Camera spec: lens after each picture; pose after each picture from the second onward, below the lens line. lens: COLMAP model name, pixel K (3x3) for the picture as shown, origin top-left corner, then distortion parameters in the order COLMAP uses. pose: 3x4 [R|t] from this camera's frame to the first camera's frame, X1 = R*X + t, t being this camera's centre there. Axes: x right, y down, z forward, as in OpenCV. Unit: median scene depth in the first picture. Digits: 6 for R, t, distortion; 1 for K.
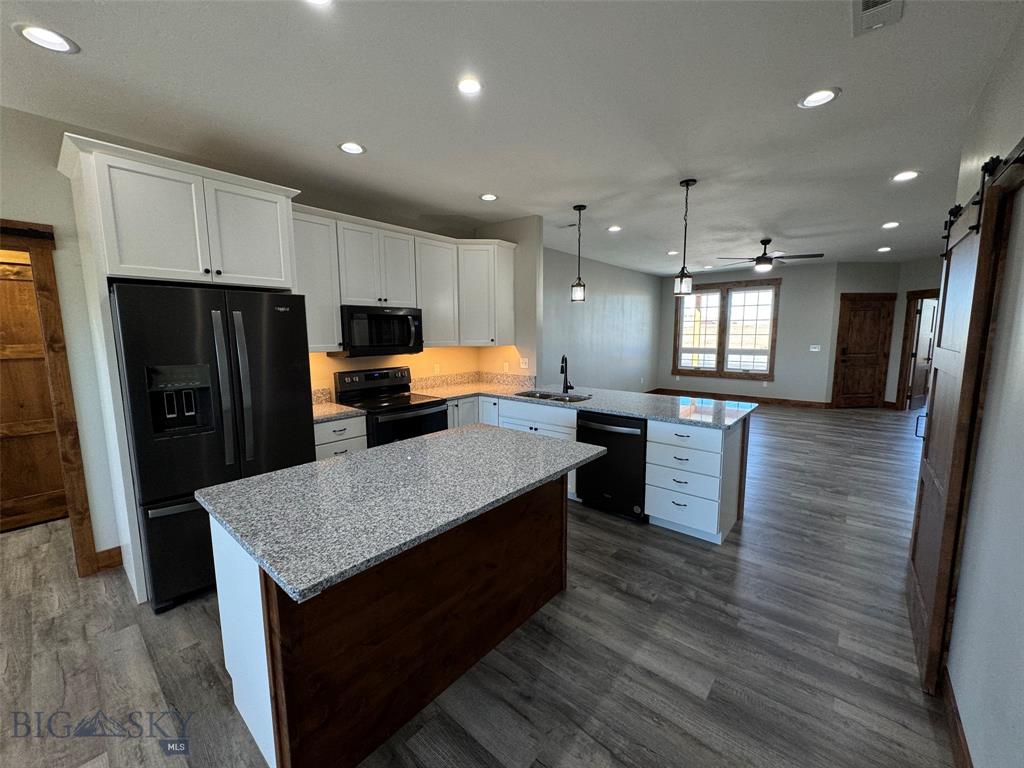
lens RADIAL K [[406.4, 0, 512.0], [0, 406.4, 382.6], [0, 0, 1]] dist [-0.002403, 0.000840]
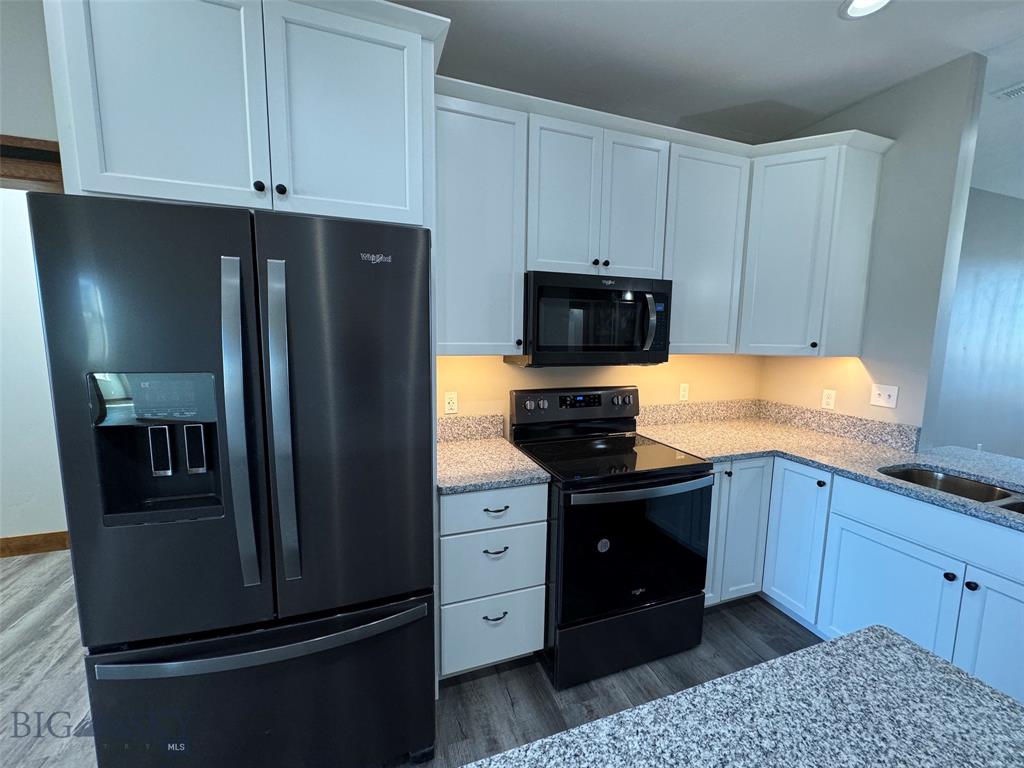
lens RADIAL K [[406.4, 0, 512.6], [0, 406.4, 382.4], [0, 0, 1]] dist [-0.002403, 0.000840]
pose [[0.866422, 0.077300, -0.493292, -0.120364], [-0.081395, 0.996594, 0.013207, -0.036843], [0.492633, 0.028709, 0.869764, 0.406139]]
